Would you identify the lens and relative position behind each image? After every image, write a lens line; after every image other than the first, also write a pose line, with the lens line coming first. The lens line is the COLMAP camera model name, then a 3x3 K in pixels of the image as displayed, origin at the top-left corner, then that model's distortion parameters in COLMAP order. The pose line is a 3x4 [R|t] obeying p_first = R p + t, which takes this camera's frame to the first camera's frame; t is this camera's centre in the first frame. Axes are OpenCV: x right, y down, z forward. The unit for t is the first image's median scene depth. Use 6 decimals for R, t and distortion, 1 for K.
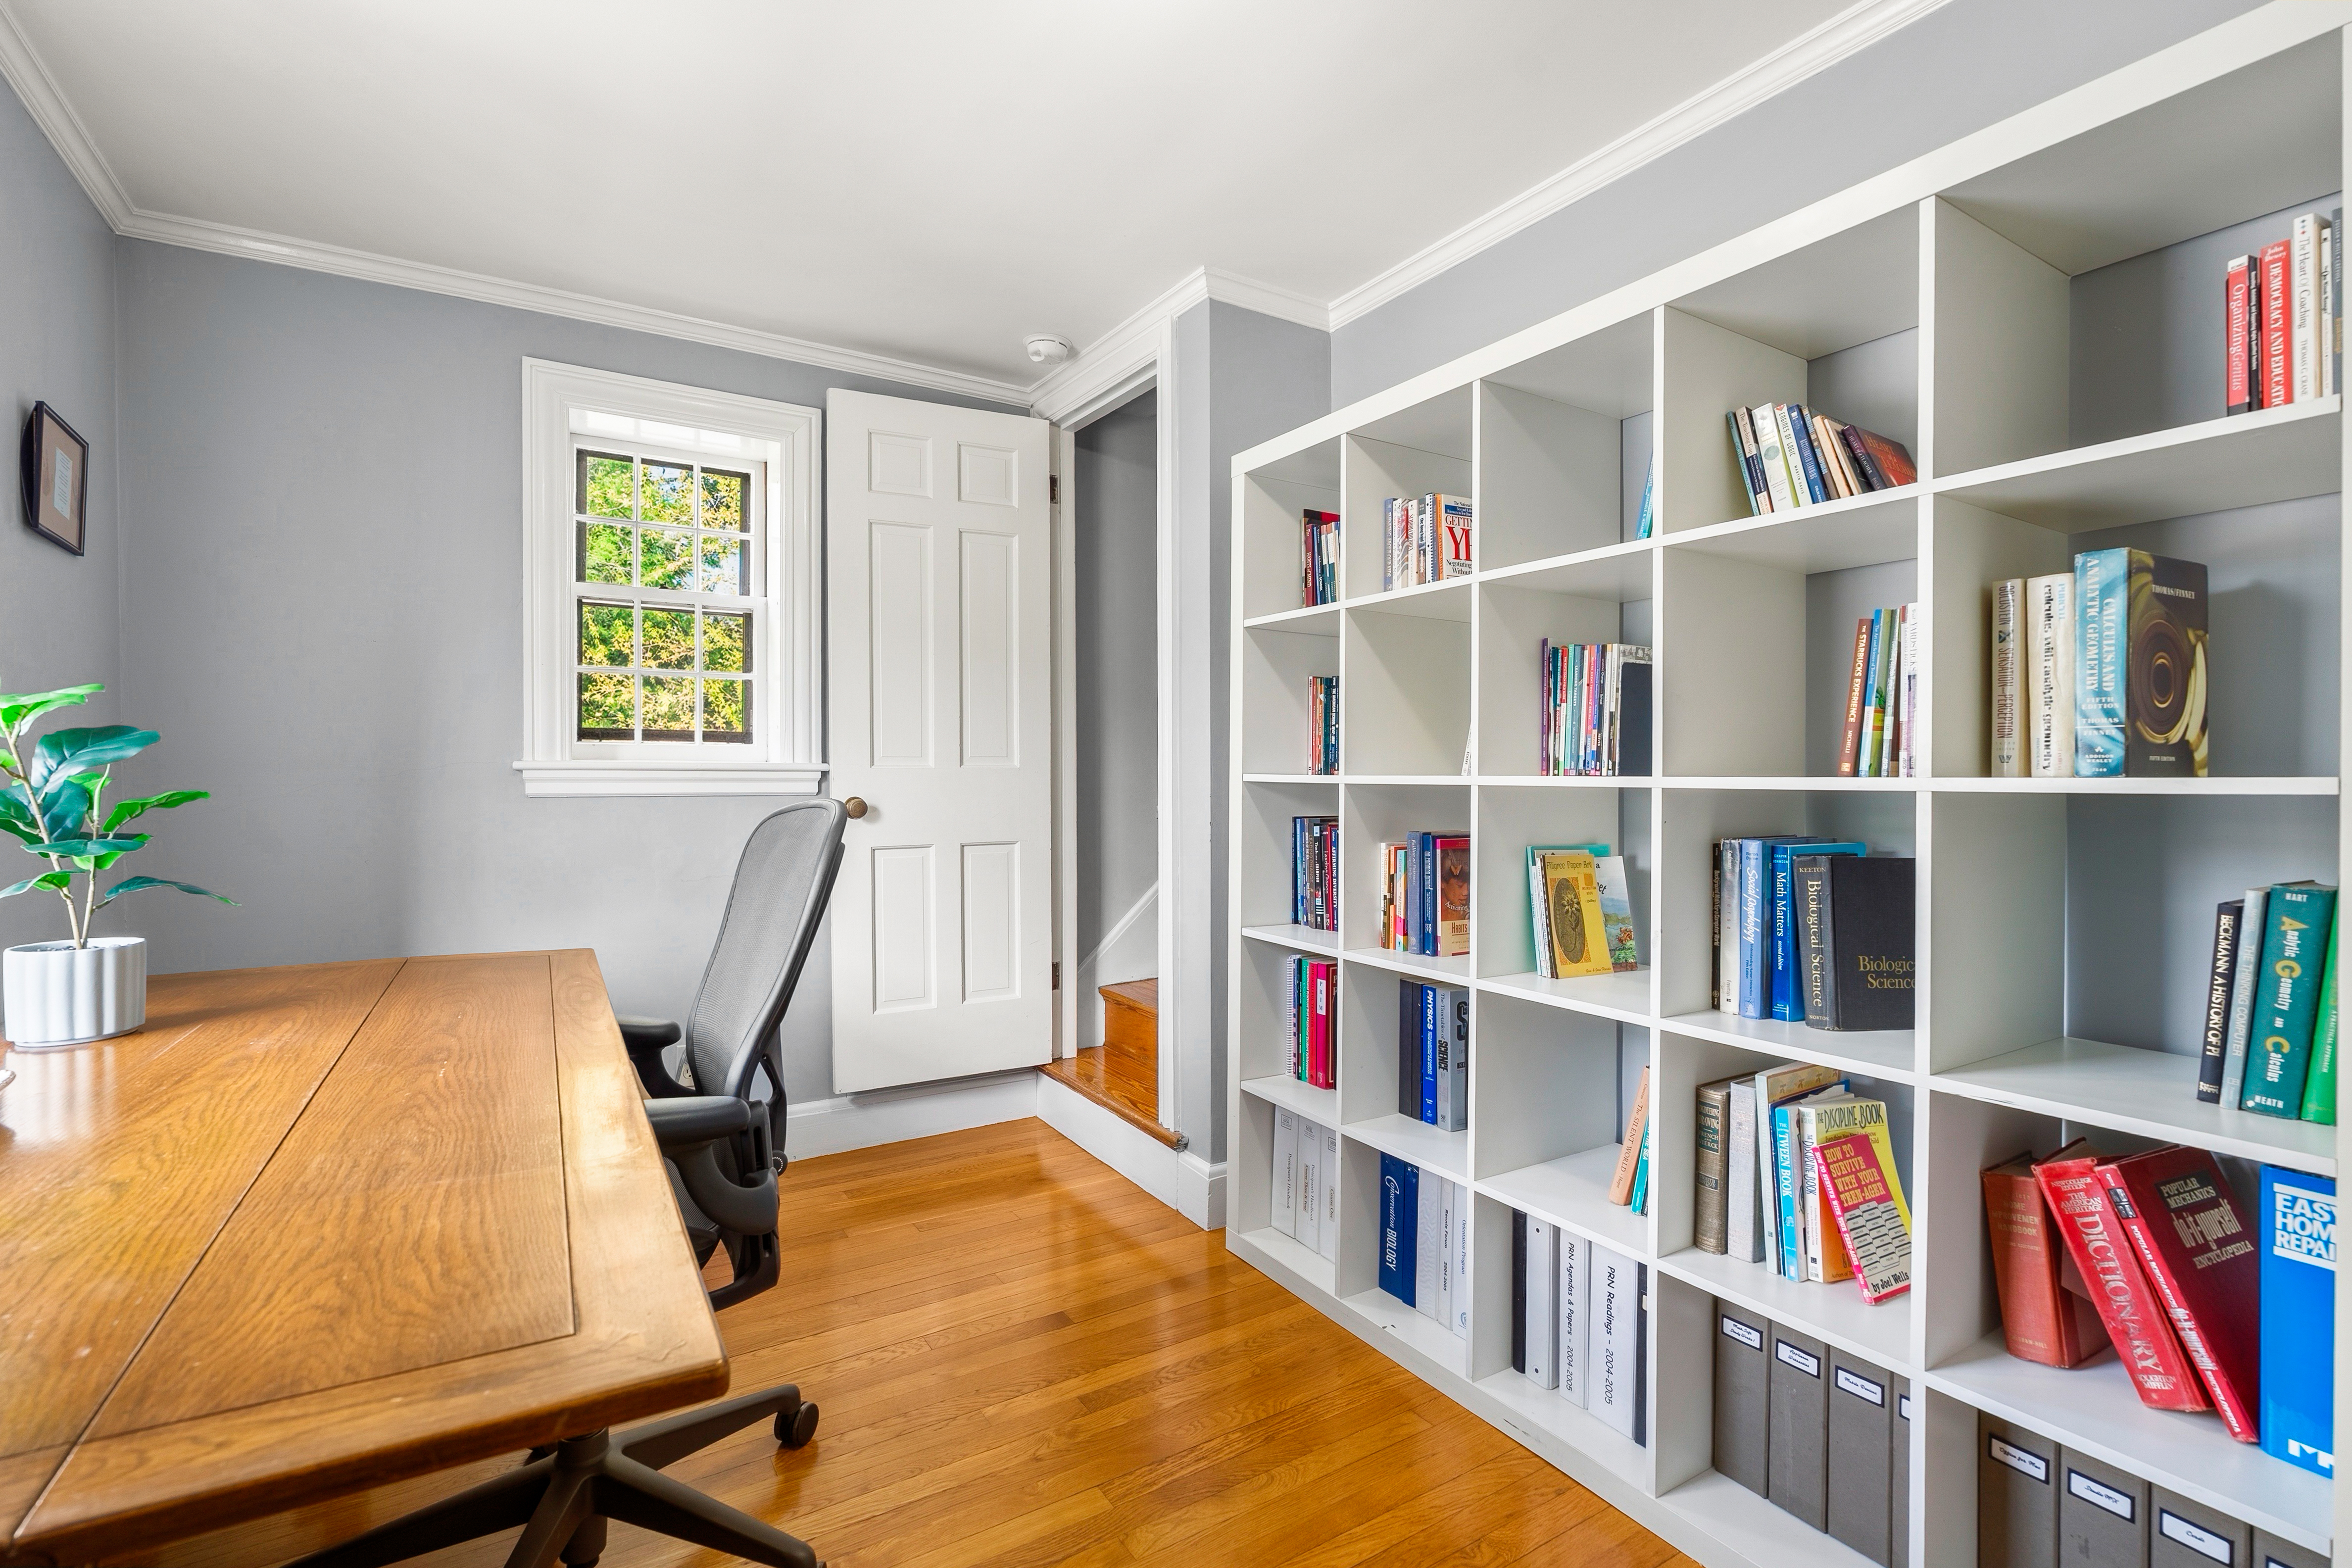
lens RADIAL K [[1122.8, 0, 1168.3], [0, 1122.8, 778.5], [0, 0, 1]] dist [0.022269, 0.000102]
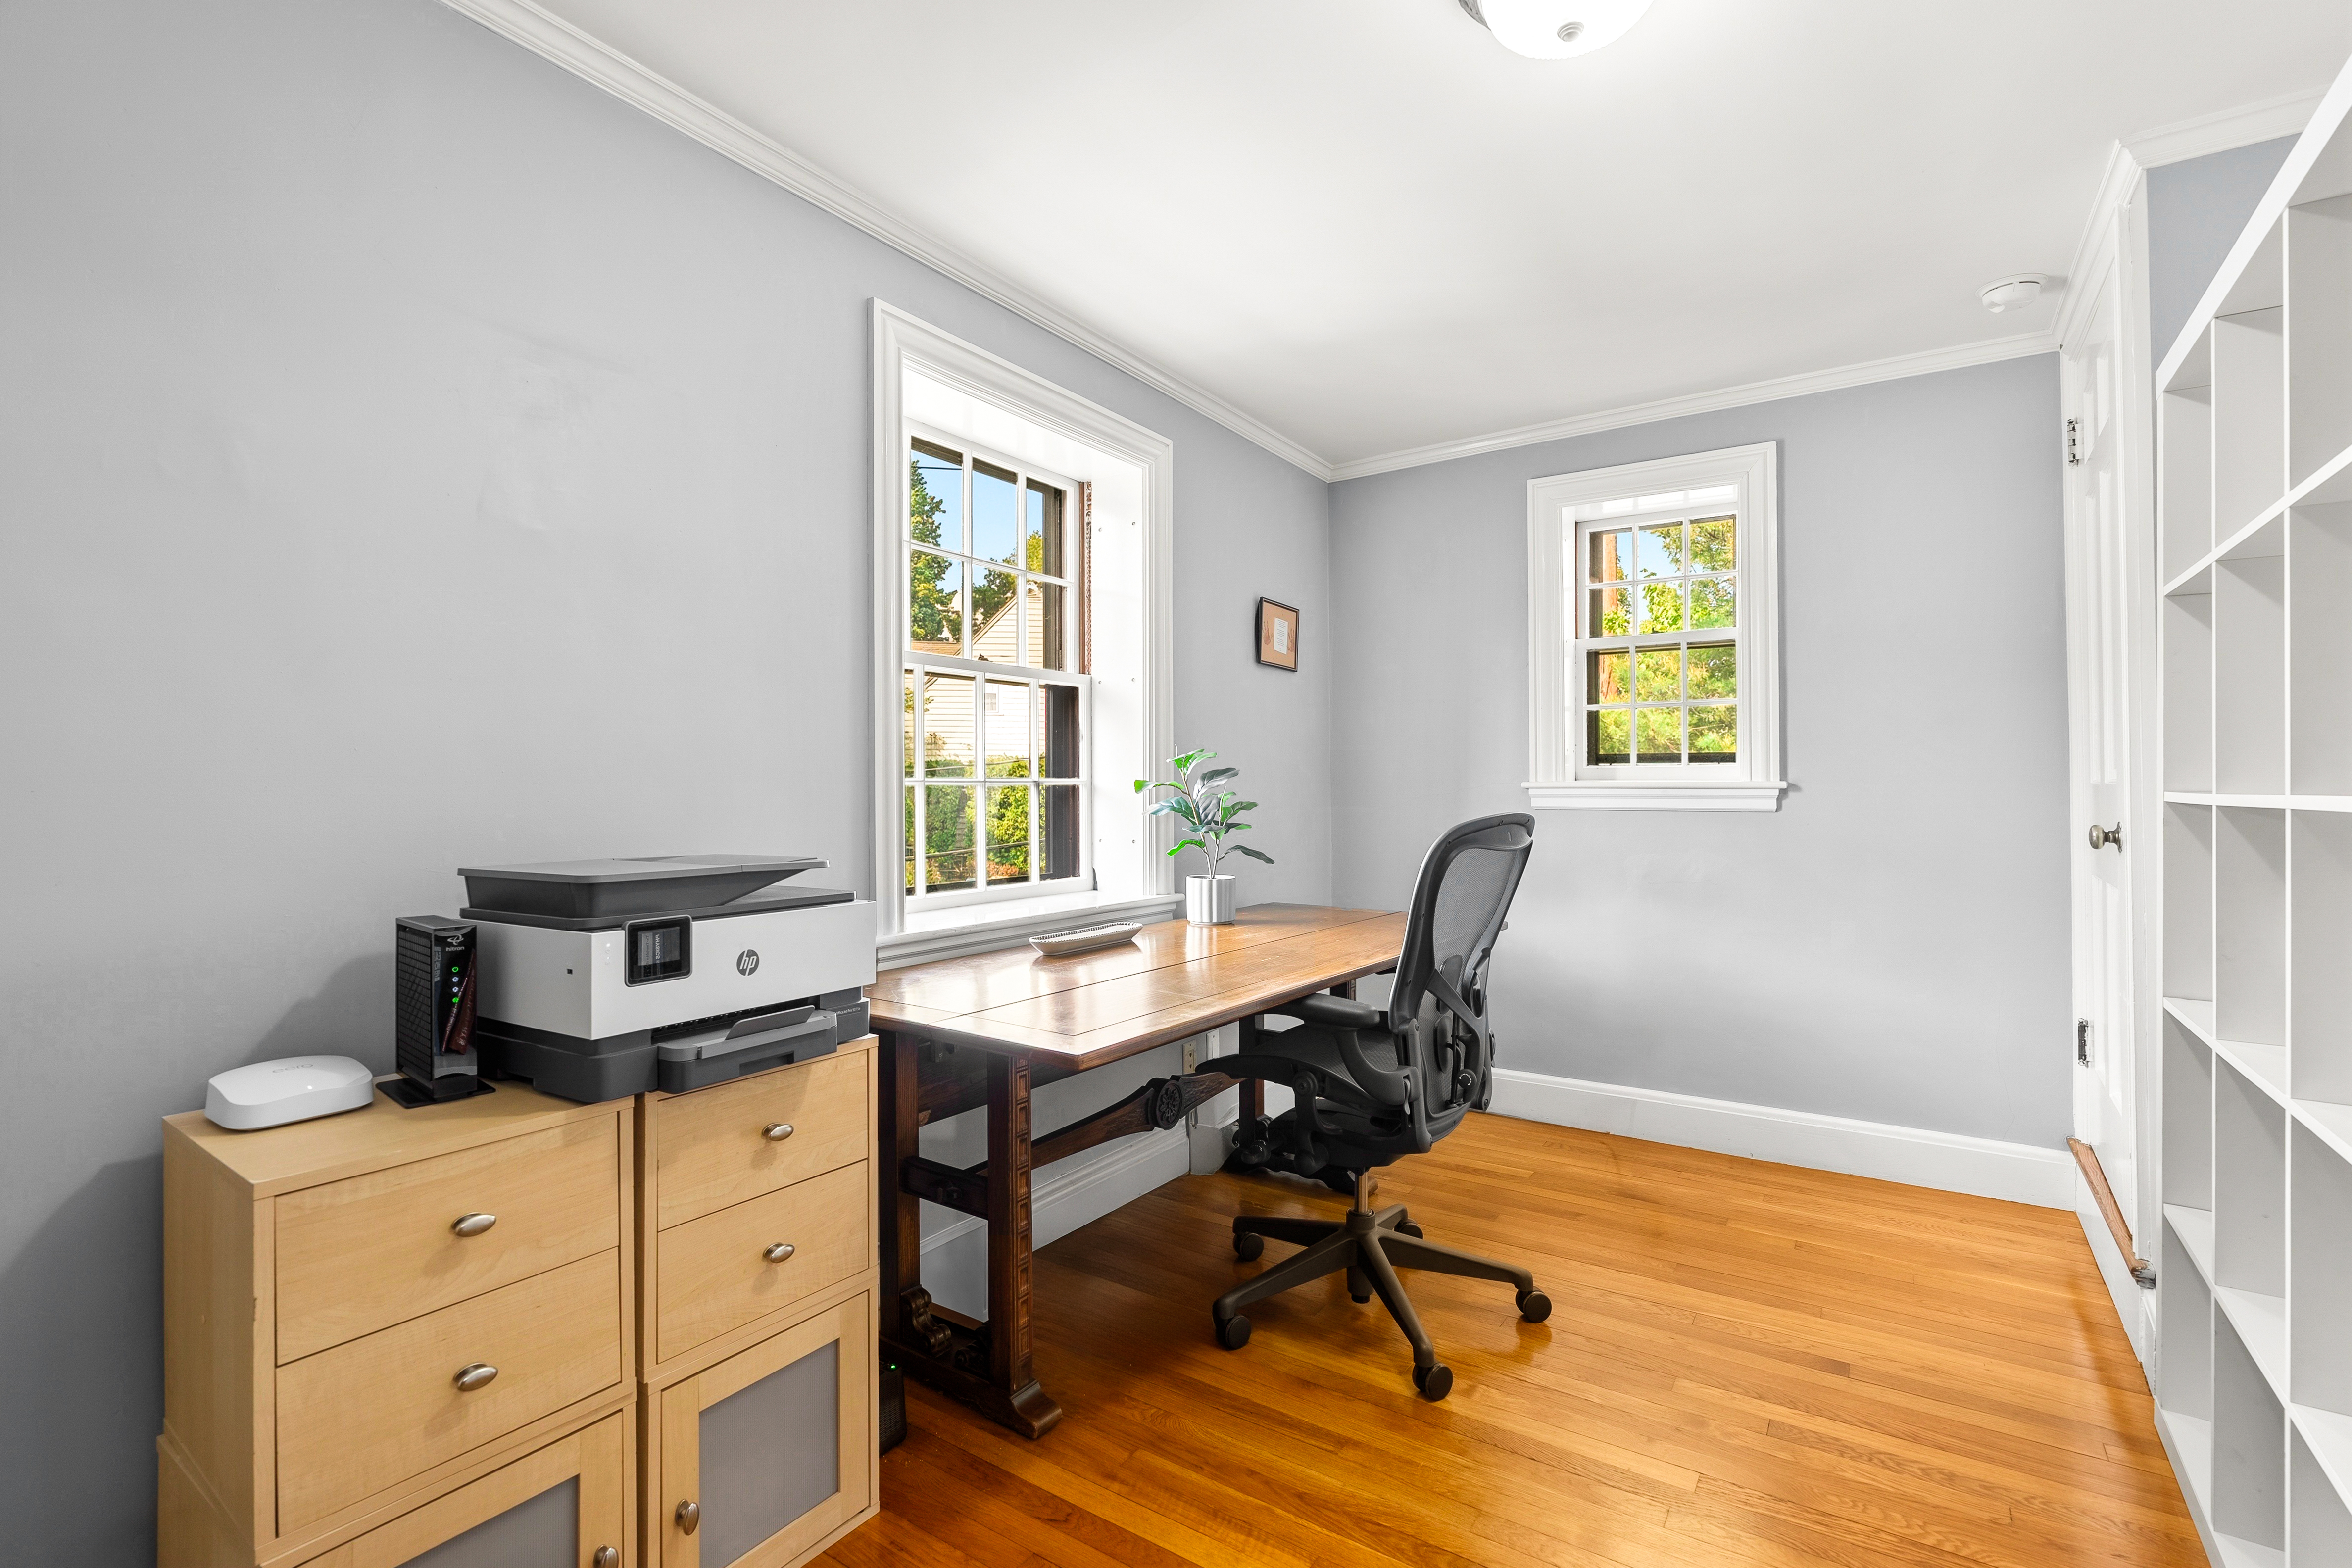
lens RADIAL K [[1090.8, 0, 1140.2], [0, 1090.8, 766.3], [0, 0, 1]] dist [-0.001788, 0.000188]
pose [[0.394951, -0.026962, -0.918307, 0.384171], [-0.003466, 0.999518, -0.030837, 0.006364], [0.918696, 0.015362, 0.394667, 0.068892]]
